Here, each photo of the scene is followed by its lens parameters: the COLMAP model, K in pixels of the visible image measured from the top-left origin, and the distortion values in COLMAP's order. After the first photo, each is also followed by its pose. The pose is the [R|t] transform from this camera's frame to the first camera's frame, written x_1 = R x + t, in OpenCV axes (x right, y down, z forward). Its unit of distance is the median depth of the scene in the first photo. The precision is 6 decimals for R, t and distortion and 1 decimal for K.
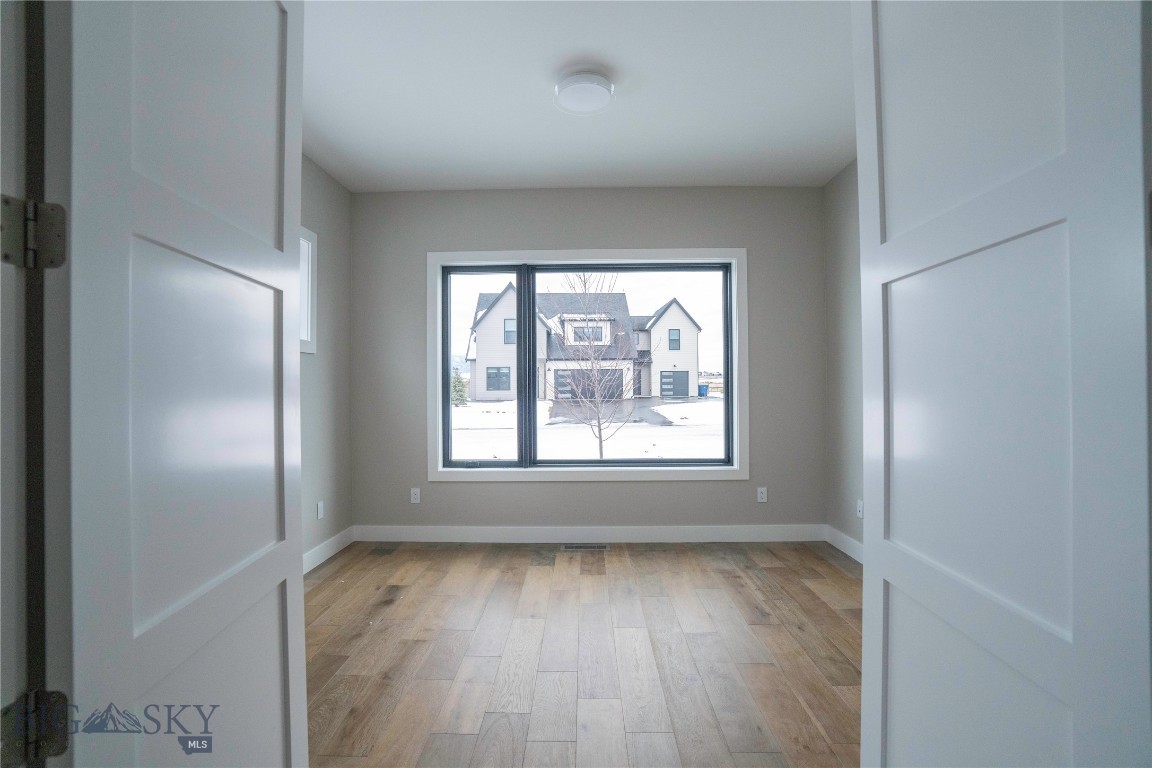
lens RADIAL K [[535.3, 0, 576.3], [0, 535.3, 381.8], [0, 0, 1]] dist [-0.072039, 0.028072]
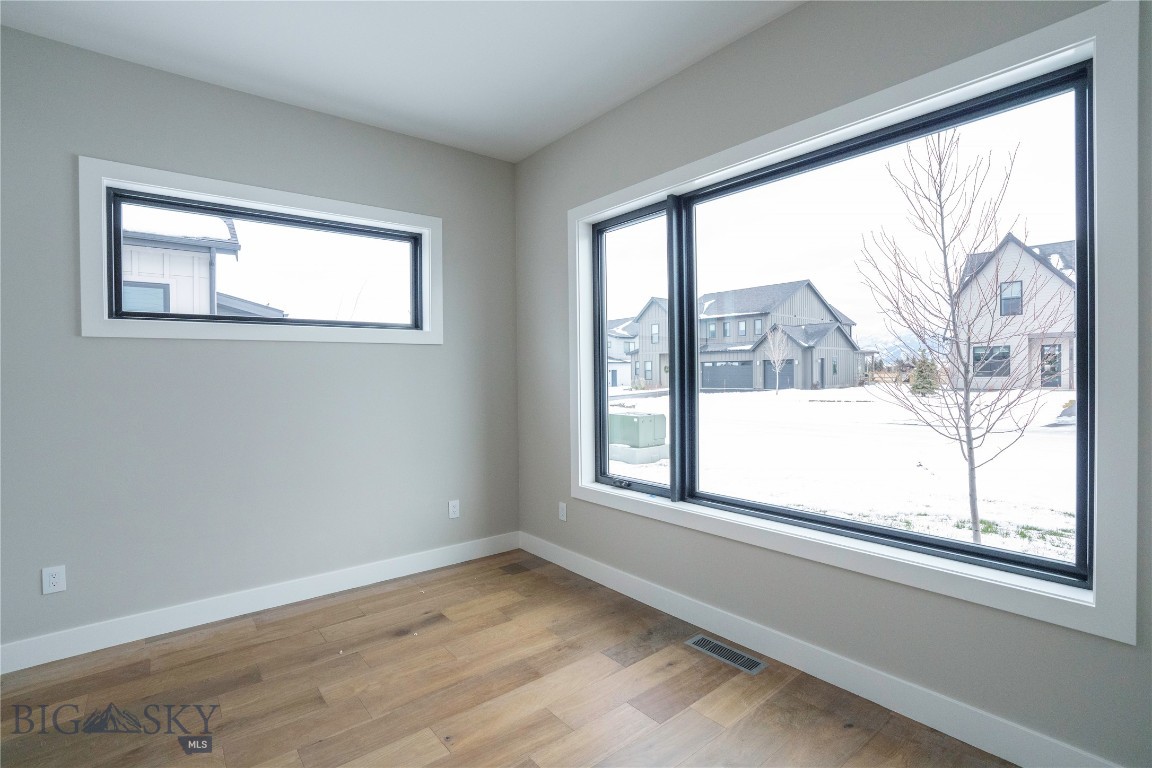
lens RADIAL K [[535.3, 0, 576.3], [0, 535.3, 381.8], [0, 0, 1]] dist [-0.072039, 0.028072]
pose [[0.639406, 0.010850, -0.768793, 0.365767], [0.011485, 0.999654, 0.023660, -0.006302], [0.768784, -0.023958, 0.639060, 0.522445]]
